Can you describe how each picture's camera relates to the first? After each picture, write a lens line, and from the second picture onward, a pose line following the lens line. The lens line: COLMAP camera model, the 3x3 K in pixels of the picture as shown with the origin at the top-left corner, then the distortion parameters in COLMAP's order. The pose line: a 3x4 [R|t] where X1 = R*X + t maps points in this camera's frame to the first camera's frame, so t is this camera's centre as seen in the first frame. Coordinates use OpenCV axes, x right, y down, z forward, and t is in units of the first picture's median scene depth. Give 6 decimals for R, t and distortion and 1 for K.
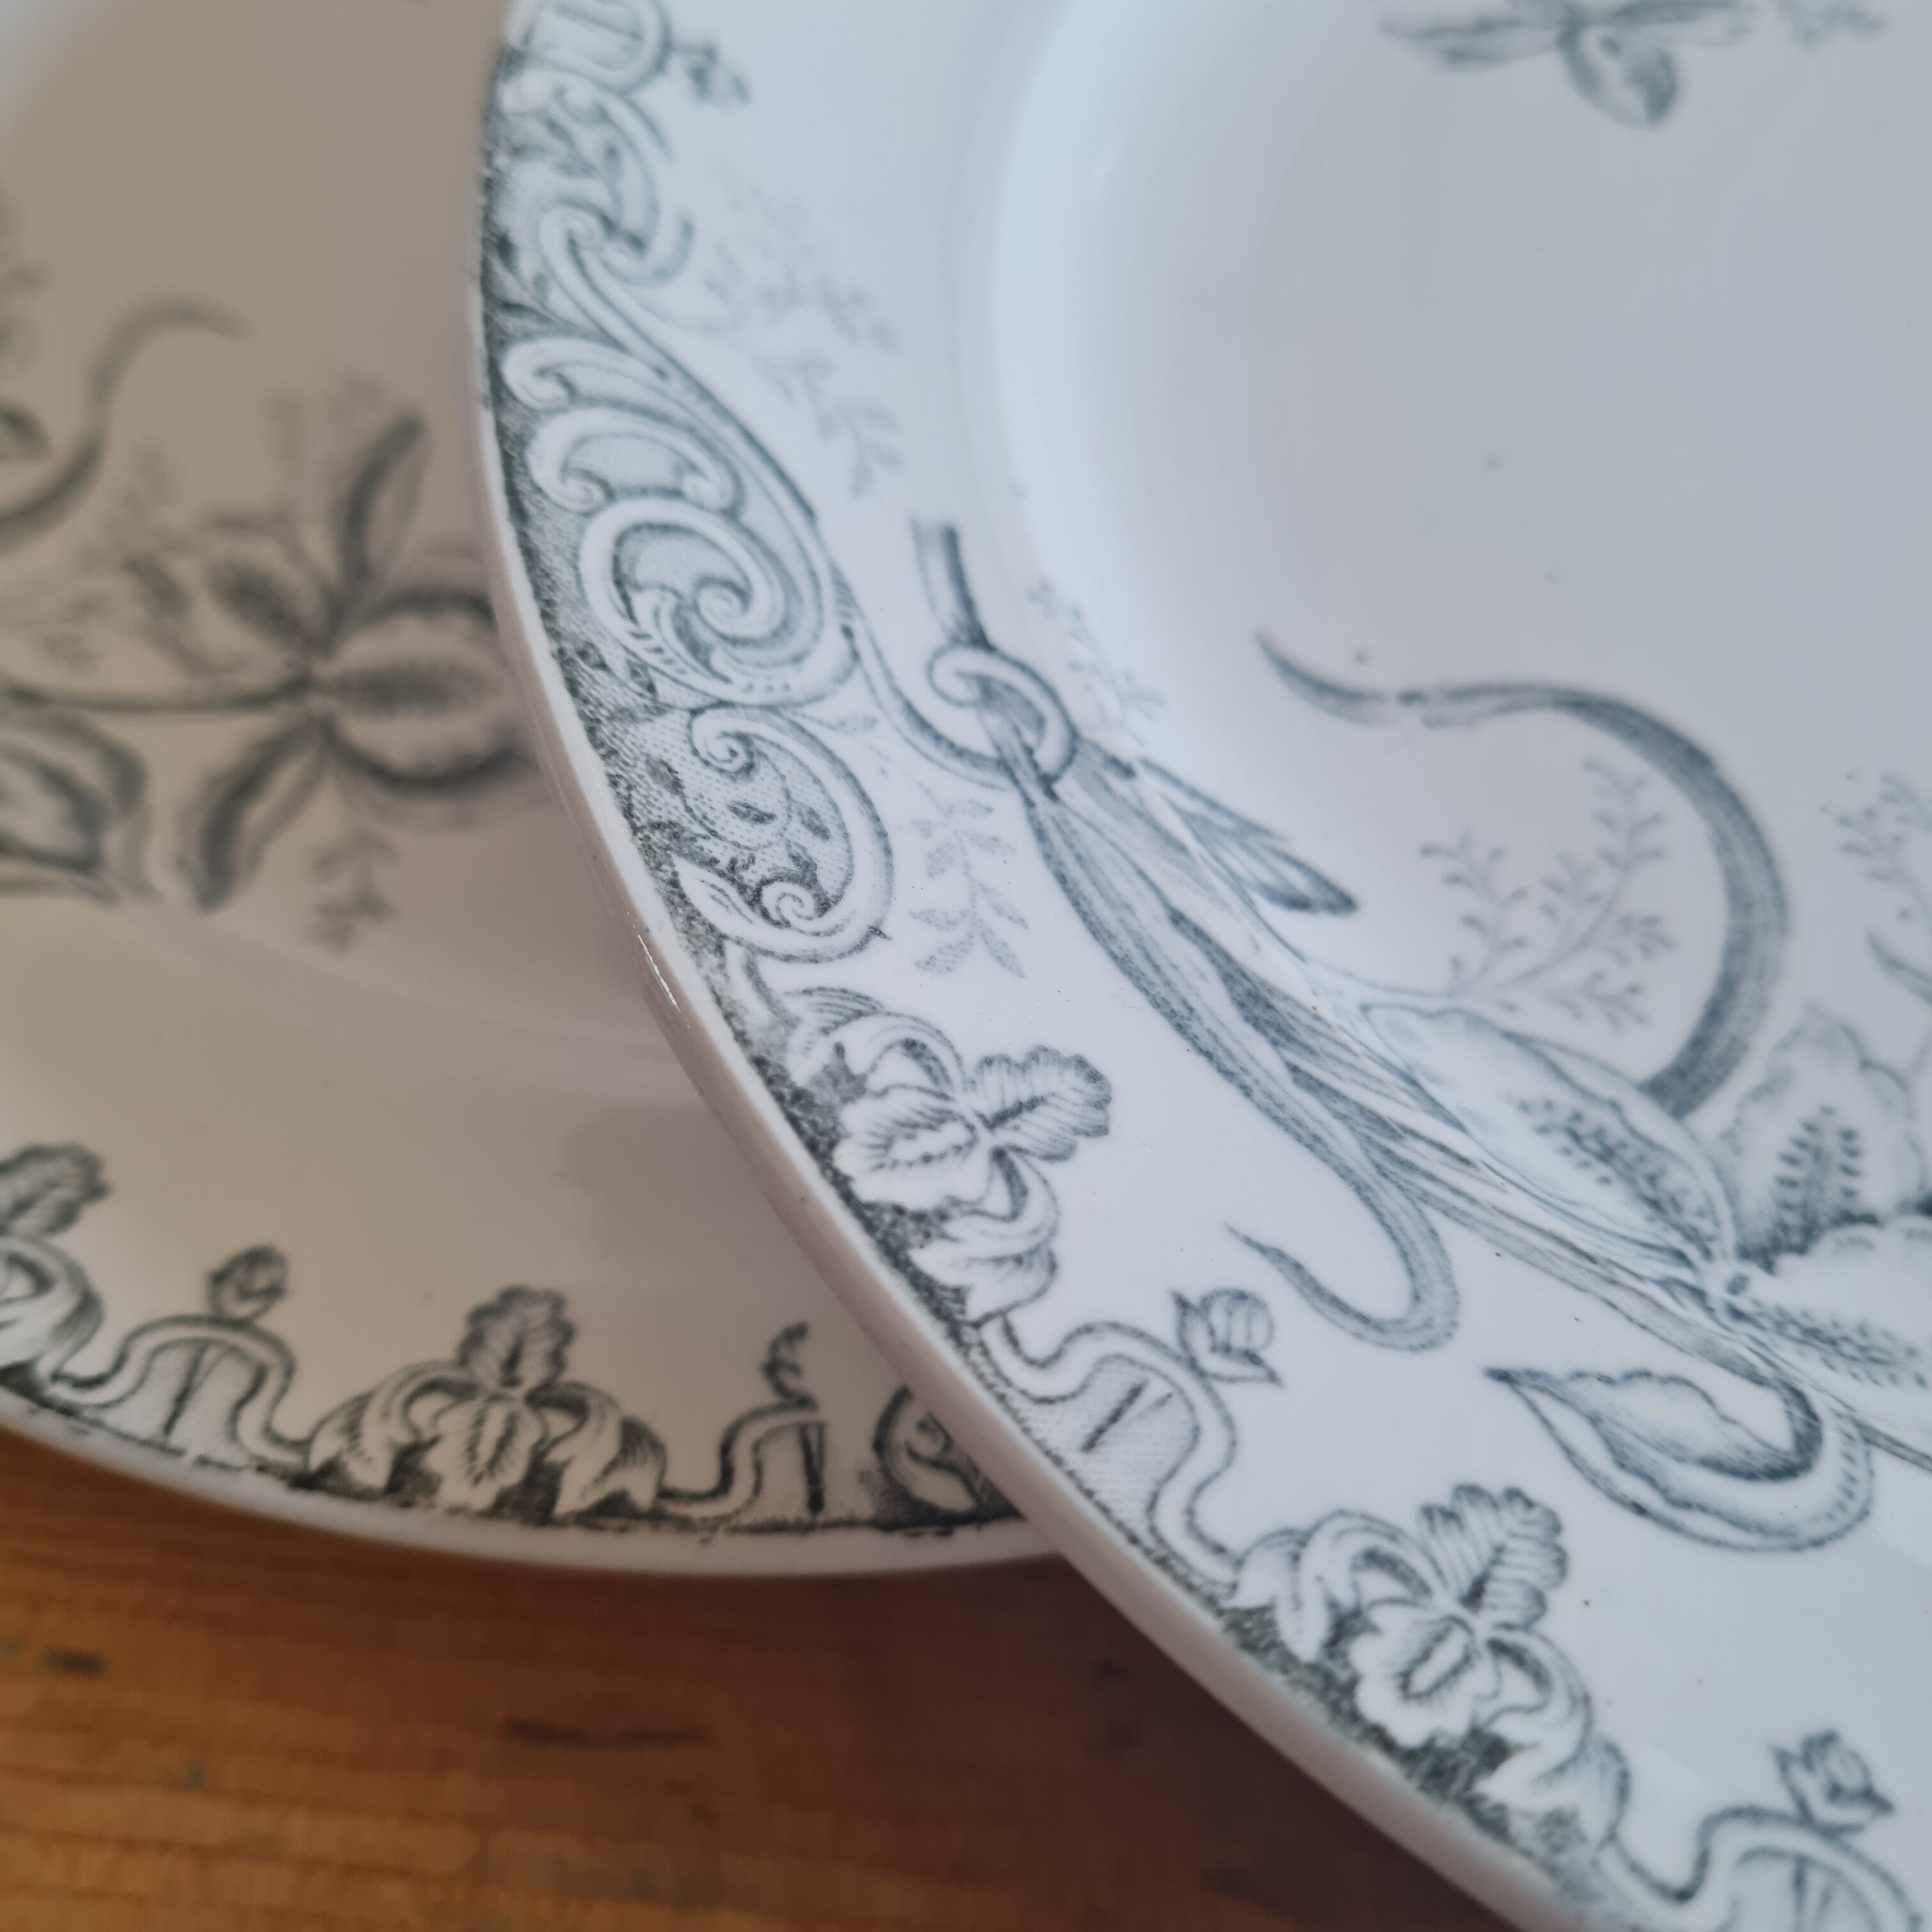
lens RADIAL K [[2204.7, 0, 966.0], [0, 2204.7, 966.0], [0, 0, 1]] dist [-0.036551, -0.017850]
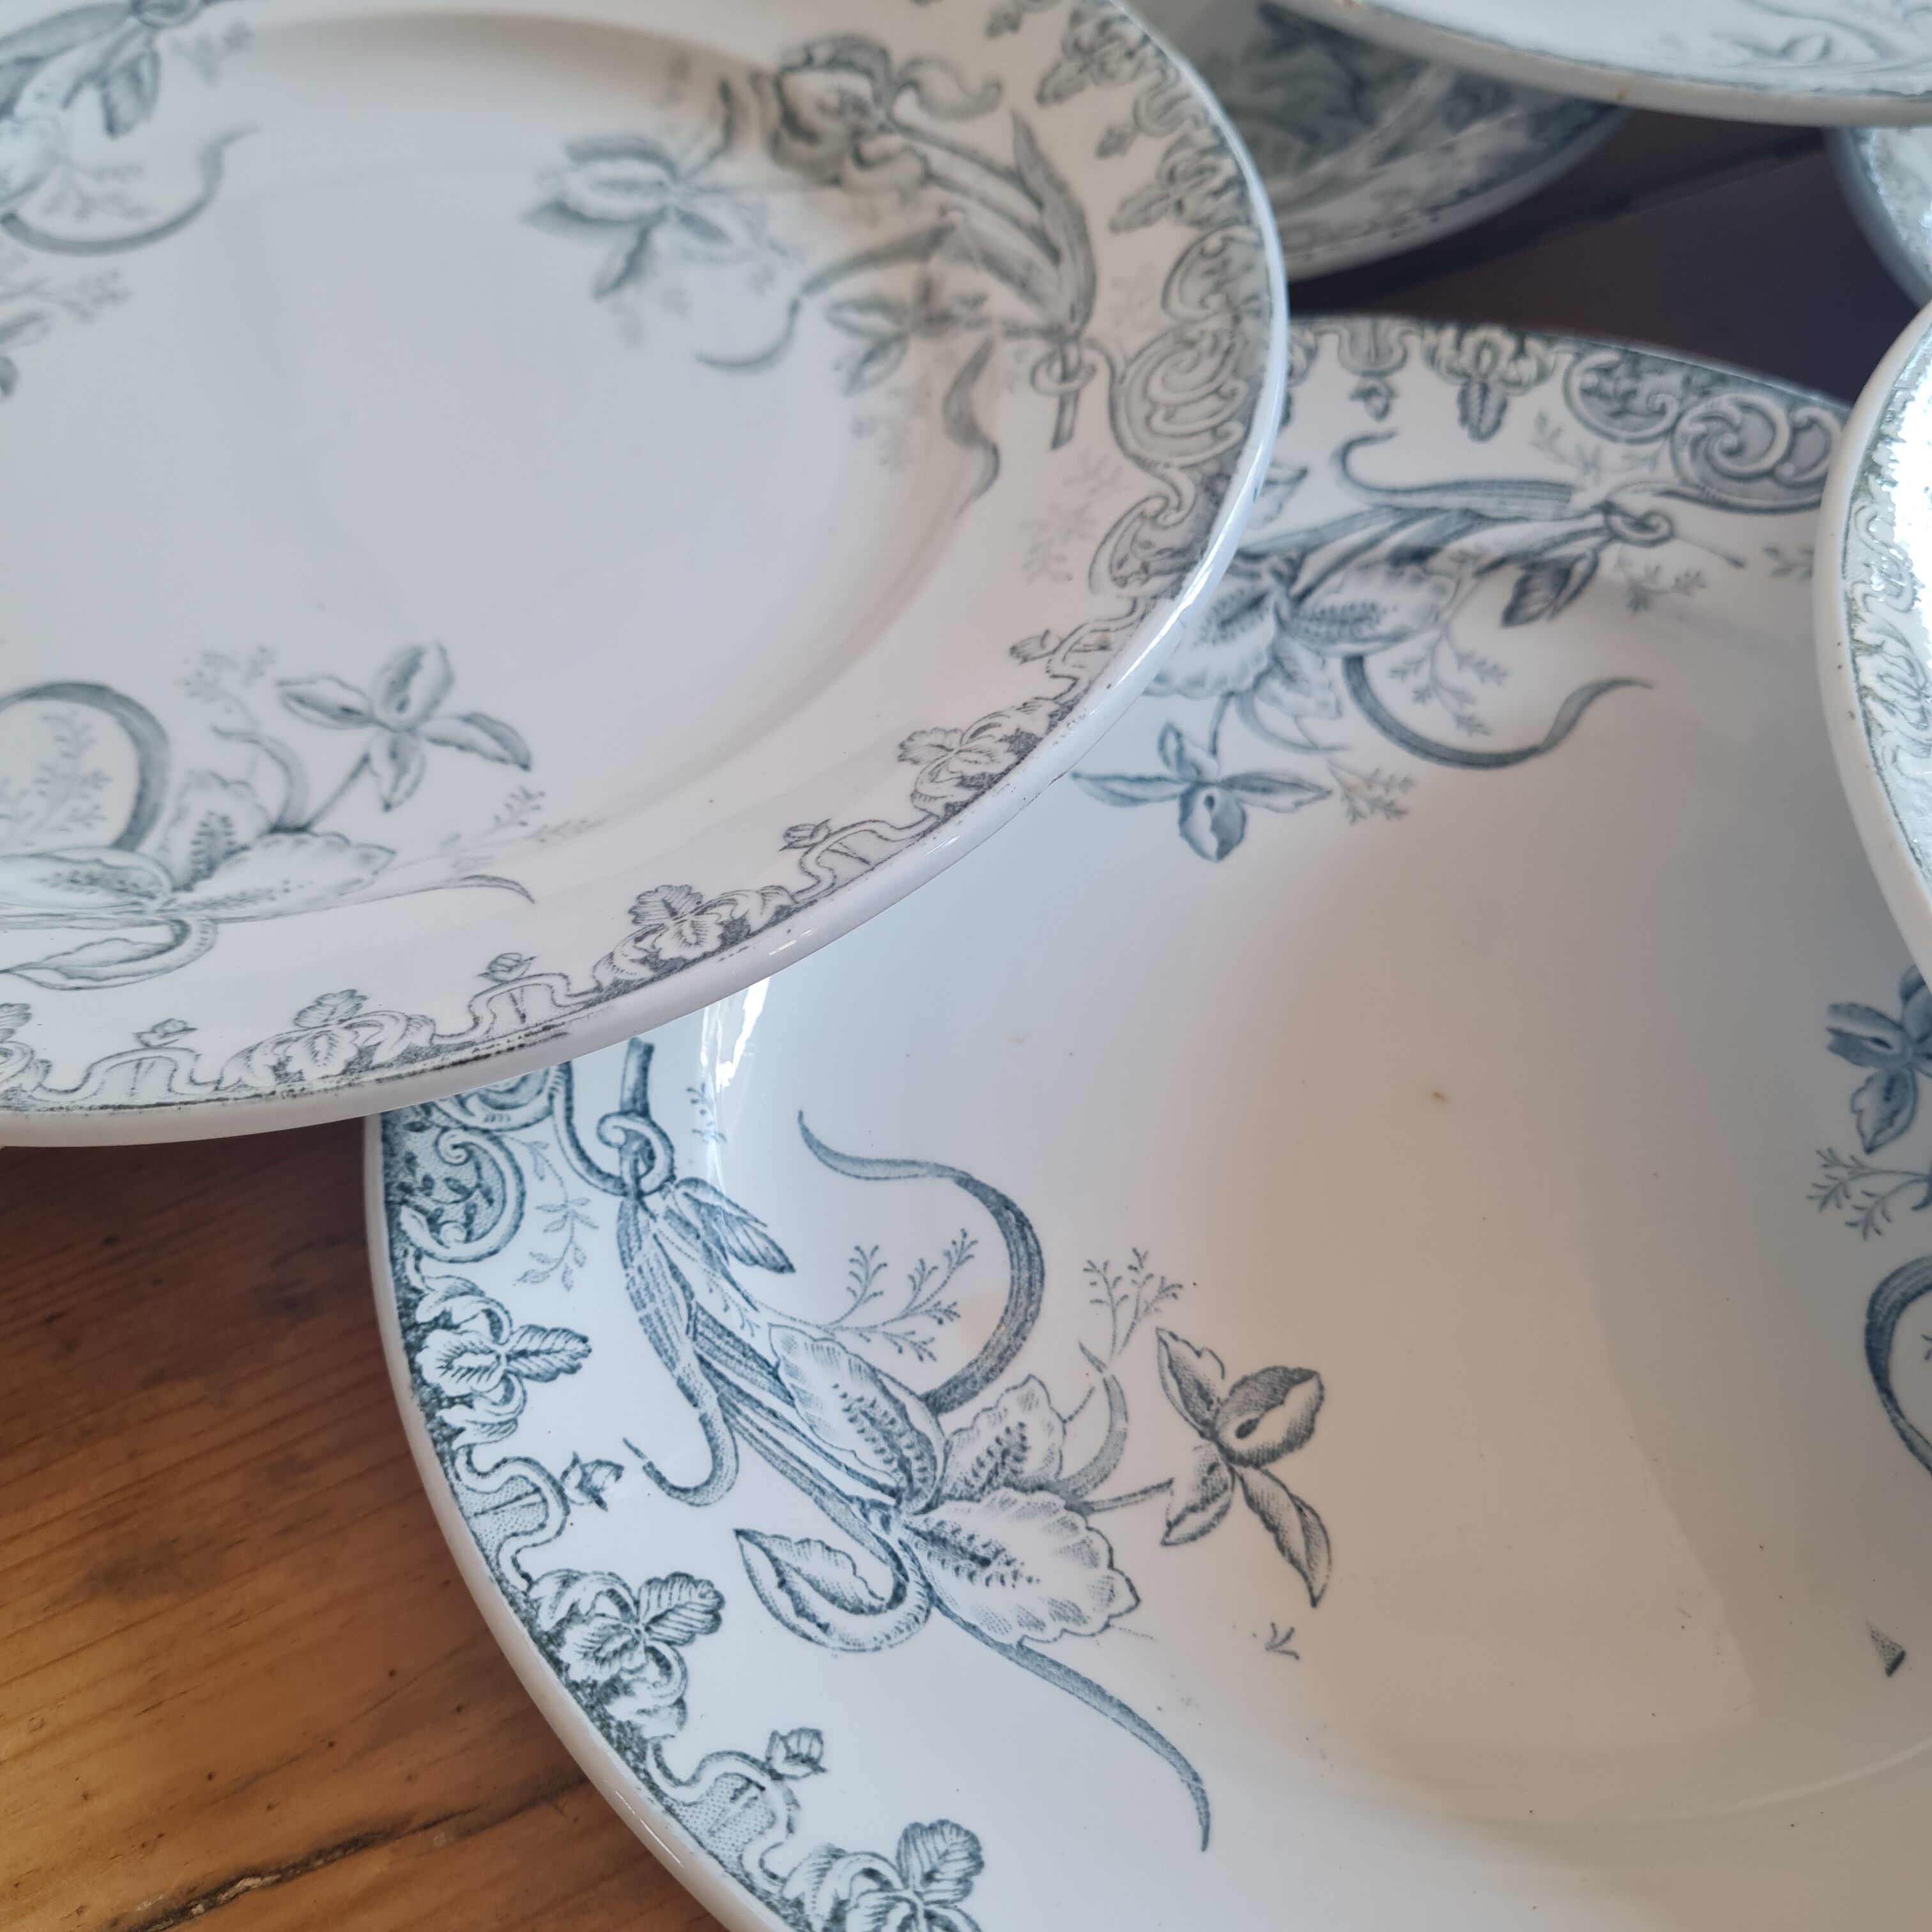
lens RADIAL K [[2079.2, 0, 966.0], [0, 2079.2, 966.0], [0, 0, 1]] dist [-0.019674, 0.008618]
pose [[0.844127, -0.458034, 0.278667, 0.387720], [0.491490, 0.868753, -0.060868, 0.609572], [-0.214213, 0.188342, 0.958457, -0.817475]]
